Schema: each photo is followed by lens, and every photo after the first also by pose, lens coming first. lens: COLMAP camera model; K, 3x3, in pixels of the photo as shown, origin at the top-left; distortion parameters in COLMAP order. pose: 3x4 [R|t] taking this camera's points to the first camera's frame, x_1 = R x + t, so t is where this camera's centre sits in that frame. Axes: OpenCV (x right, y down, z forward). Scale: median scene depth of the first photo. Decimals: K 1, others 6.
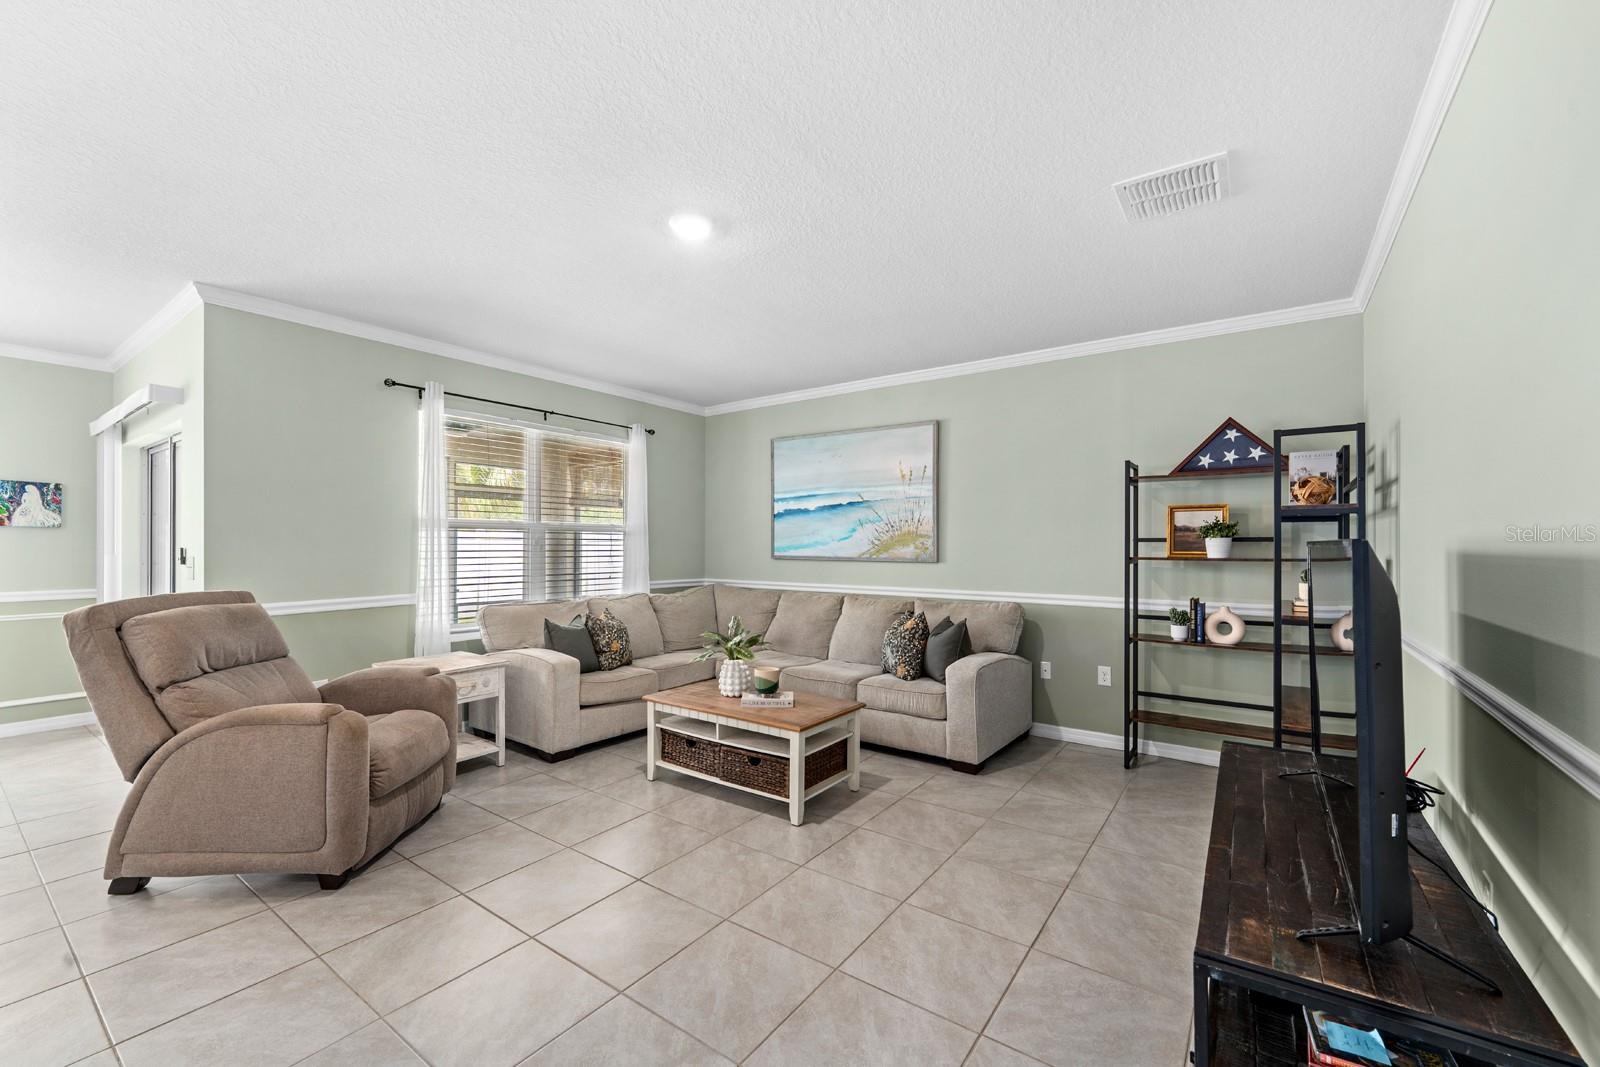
lens RADIAL K [[649.6, 0, 799.1], [0, 649.6, 536.4], [0, 0, 1]] dist [0.000268, -0.000197]
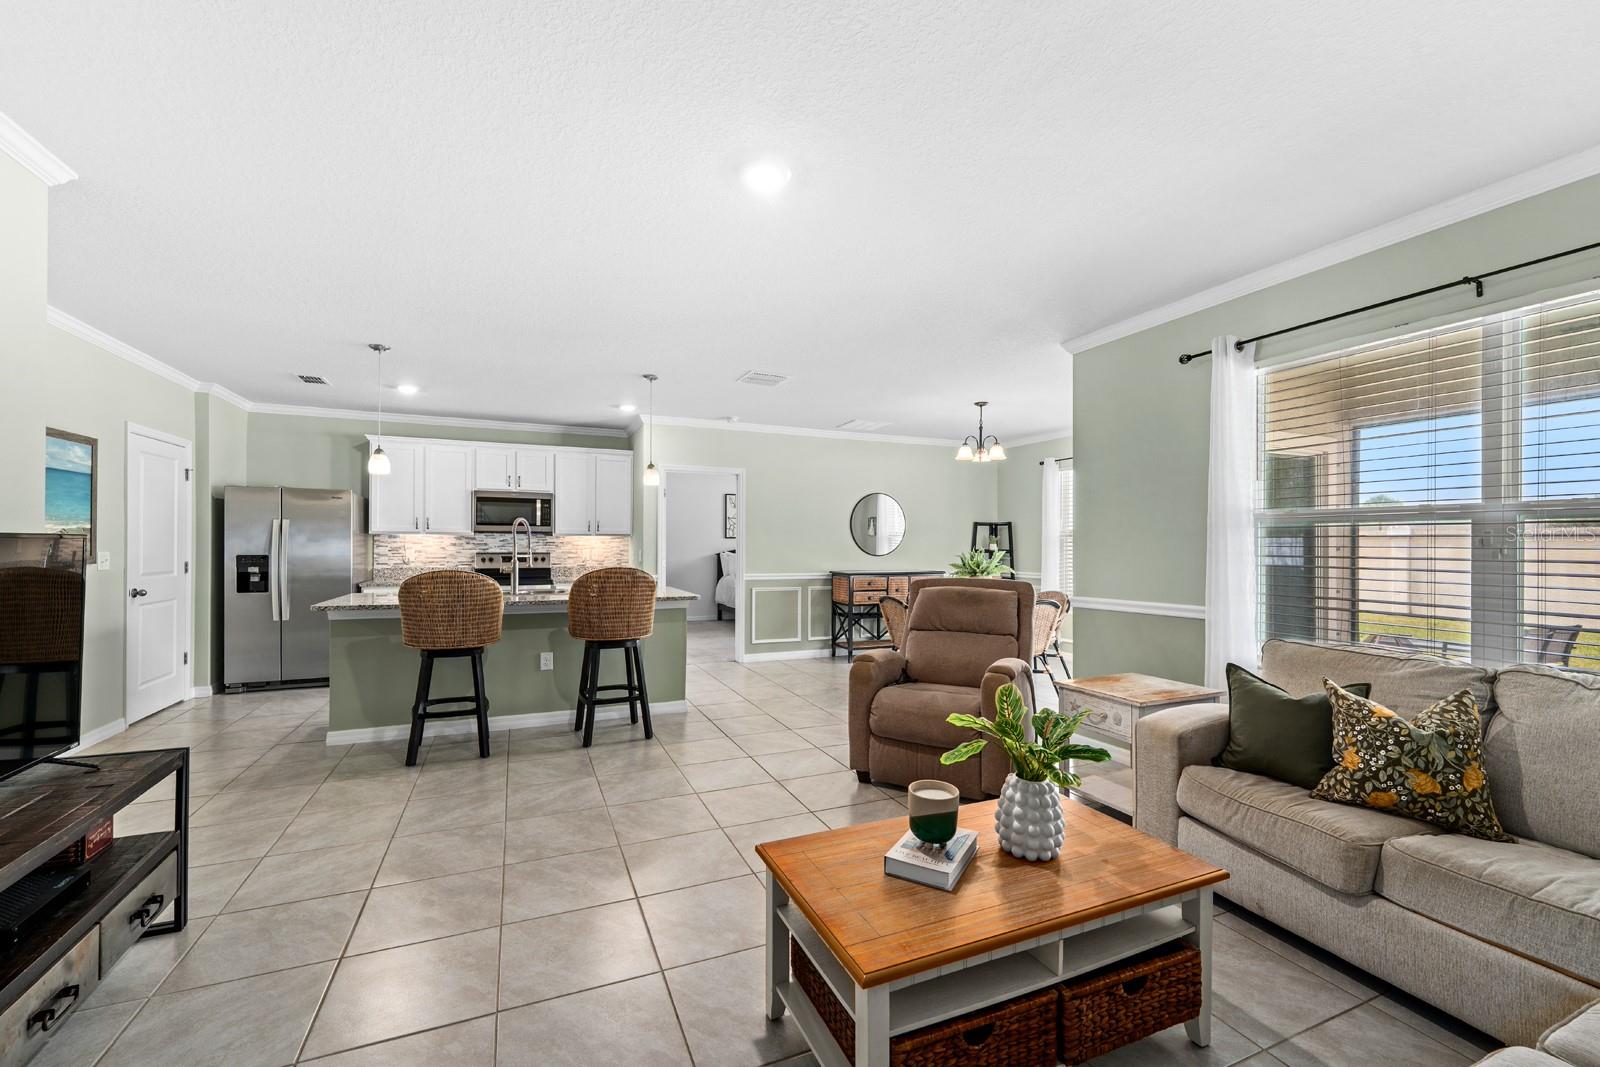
lens RADIAL K [[645.9, 0, 797.9], [0, 645.9, 544.9], [0, 0, 1]] dist [-0.002398, -0.000375]
pose [[-0.512441, -0.004813, -0.858709, 0.366018], [0.005219, 0.999948, -0.008719, 0.015033], [0.858706, -0.008950, -0.512390, 0.985086]]
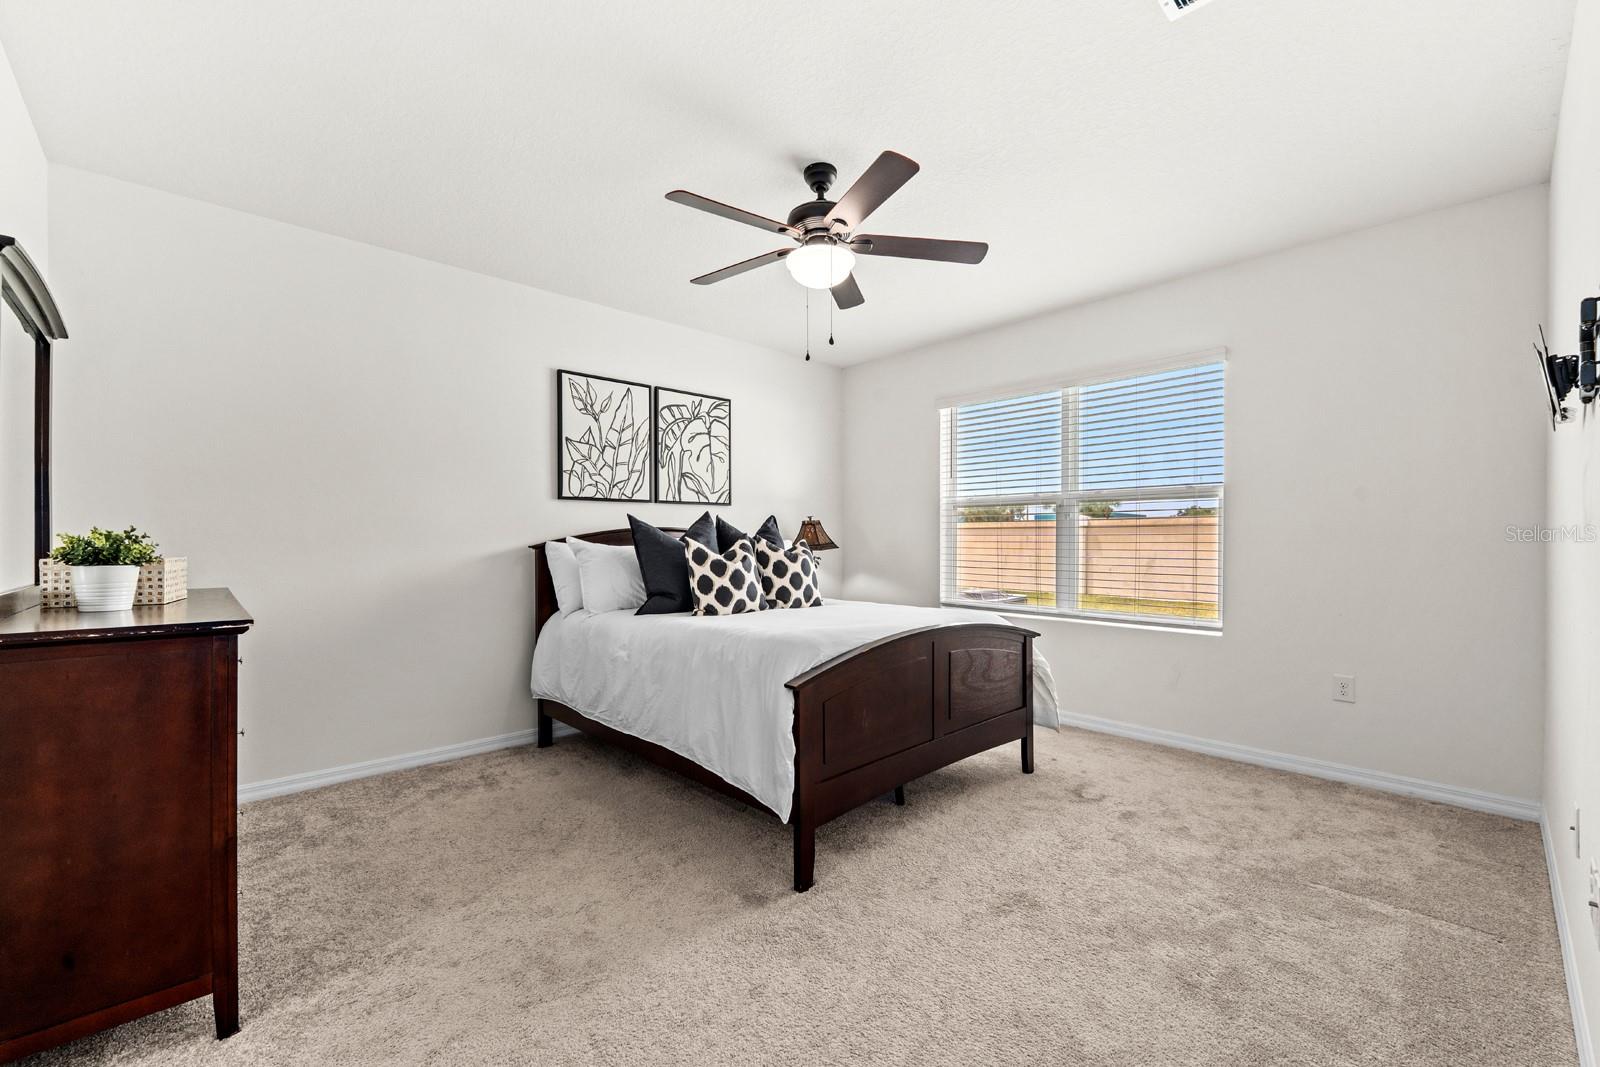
lens RADIAL K [[655.4, 0, 789.9], [0, 655.4, 533.2], [0, 0, 1]] dist [0.001019, 0.000470]
pose [[-0.194710, -0.012472, -0.980782, -0.994402], [0.014155, 0.999779, -0.015523, 0.029167], [0.980759, -0.016906, -0.194491, -0.195472]]
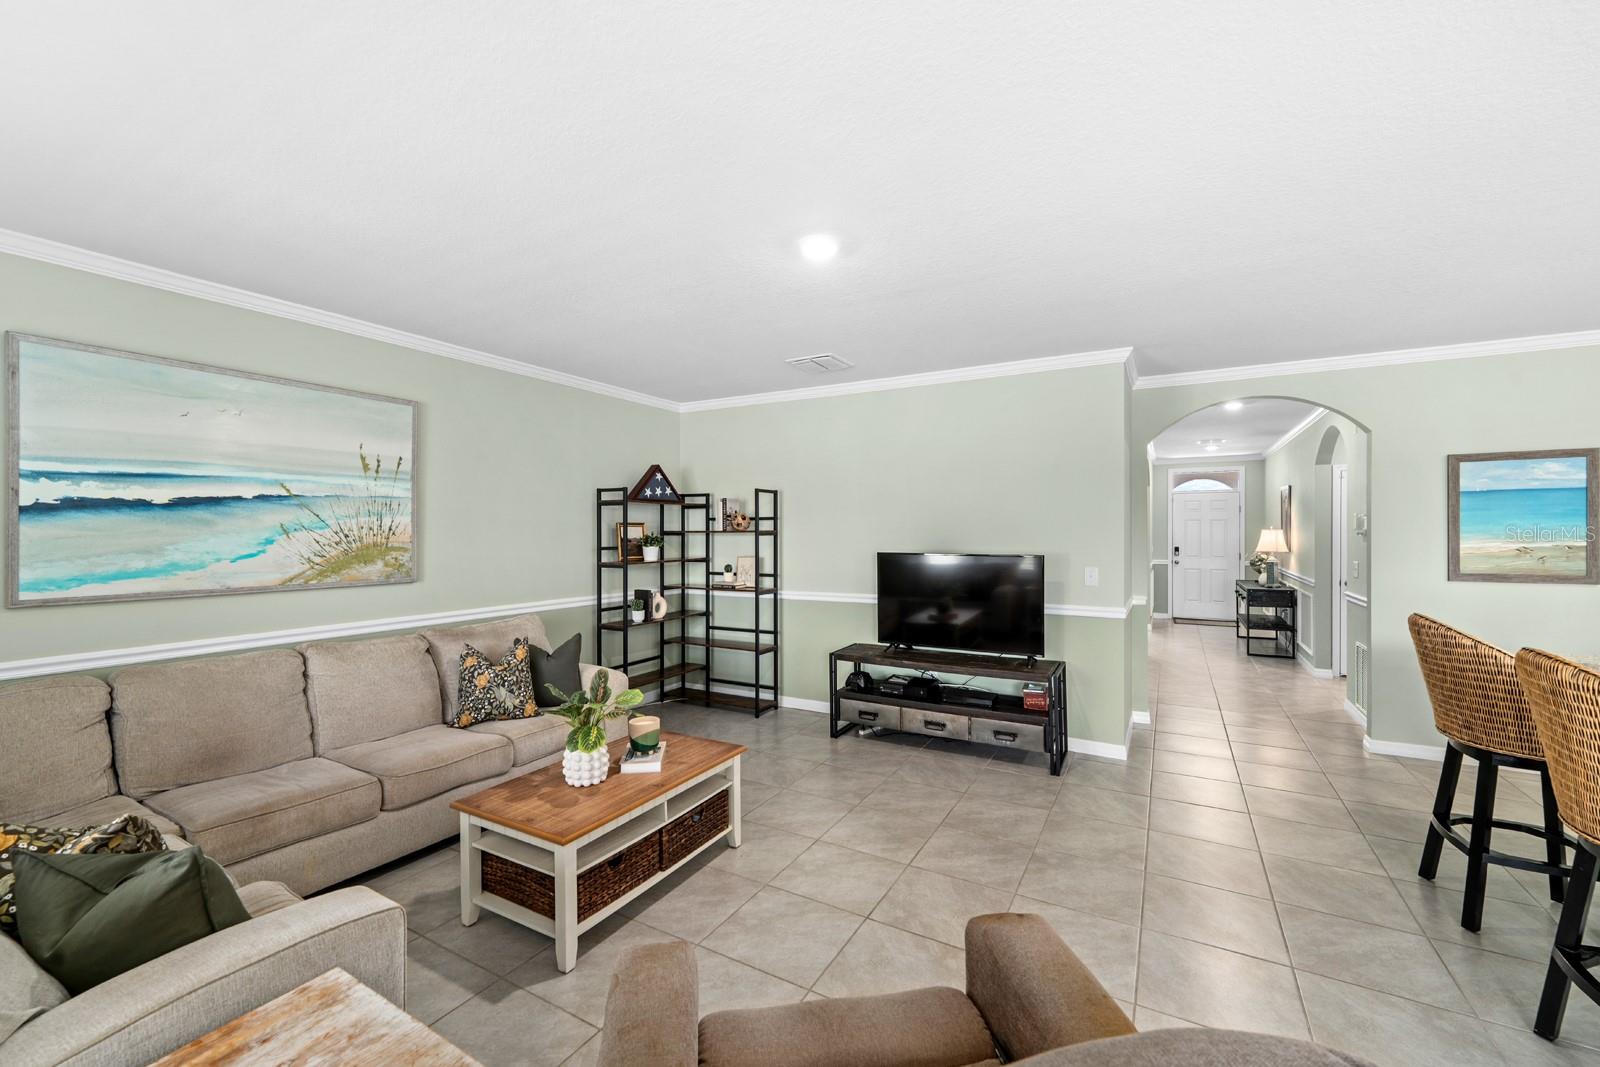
lens RADIAL K [[655.4, 0, 789.9], [0, 655.4, 533.2], [0, 0, 1]] dist [0.001019, 0.000470]
pose [[-0.098391, -0.005985, 0.995130, -0.763666], [-0.011549, 0.999921, 0.004872, -0.034946], [-0.995081, -0.011013, -0.098452, 0.765120]]
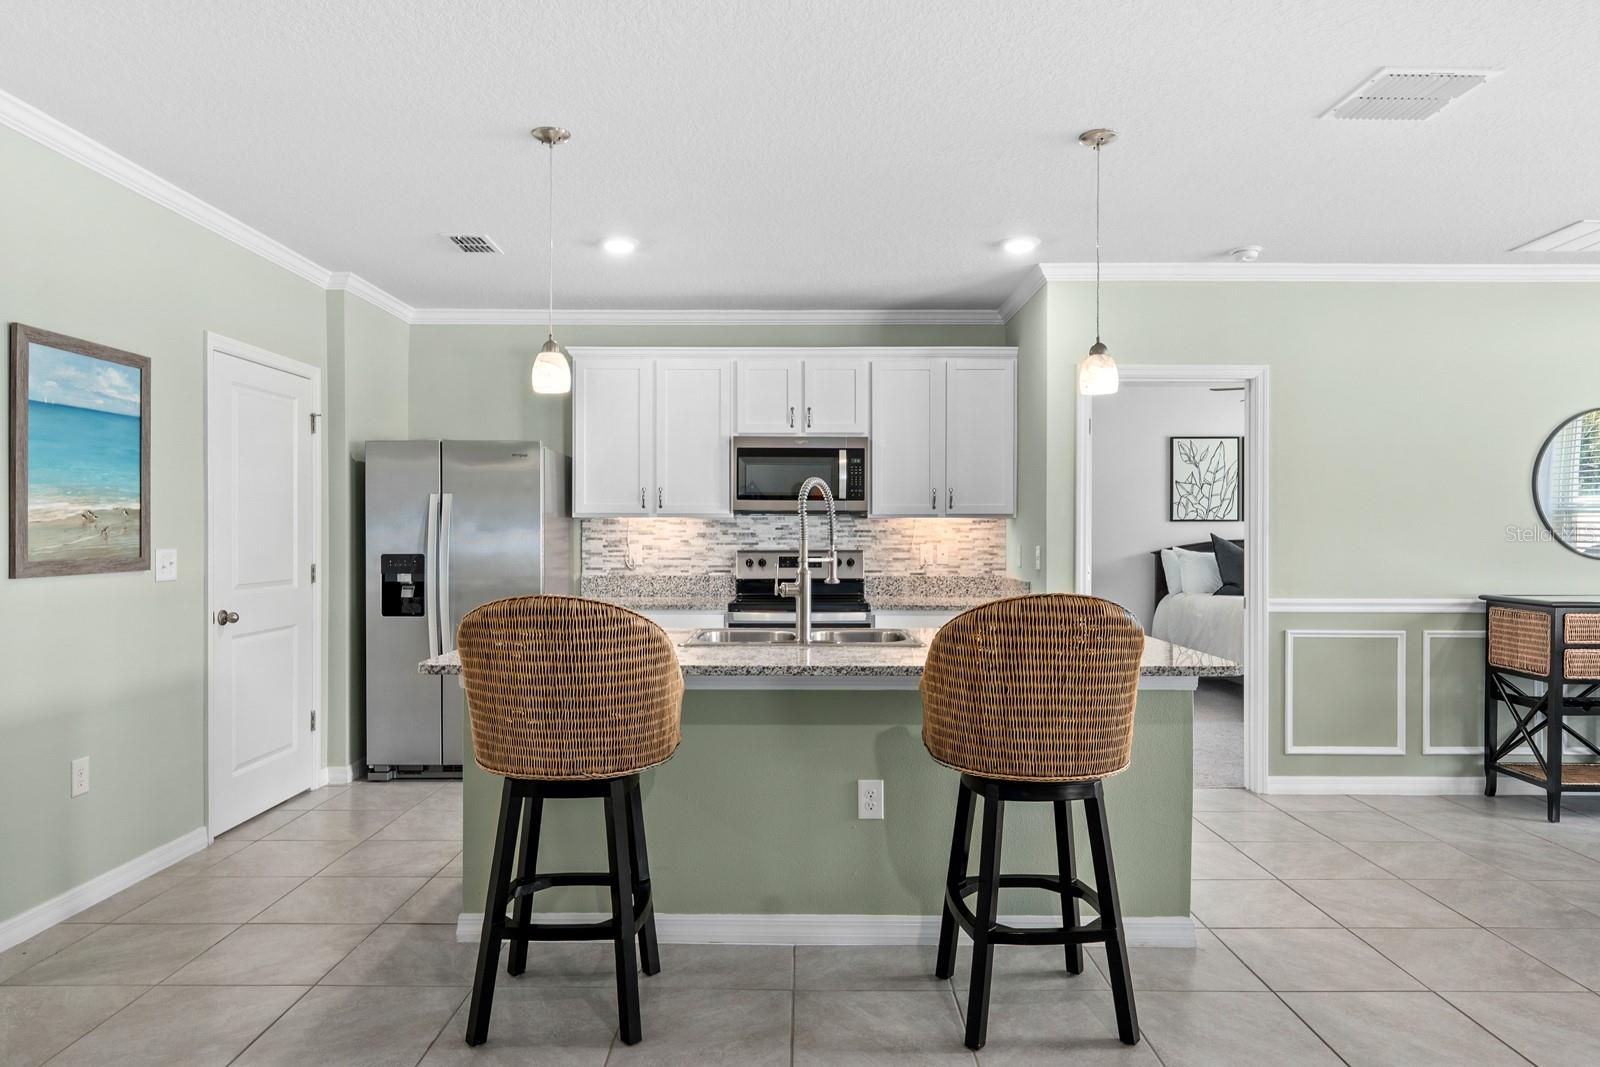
lens RADIAL K [[985.9, 0, 798.3], [0, 985.9, 540.4], [0, 0, 1]] dist [0.002079, -0.000992]
pose [[-0.814406, 0.000840, -0.580295, 0.102717], [0.004657, 0.999976, -0.005089, 0.010122], [0.580277, -0.006847, -0.814390, 0.608383]]
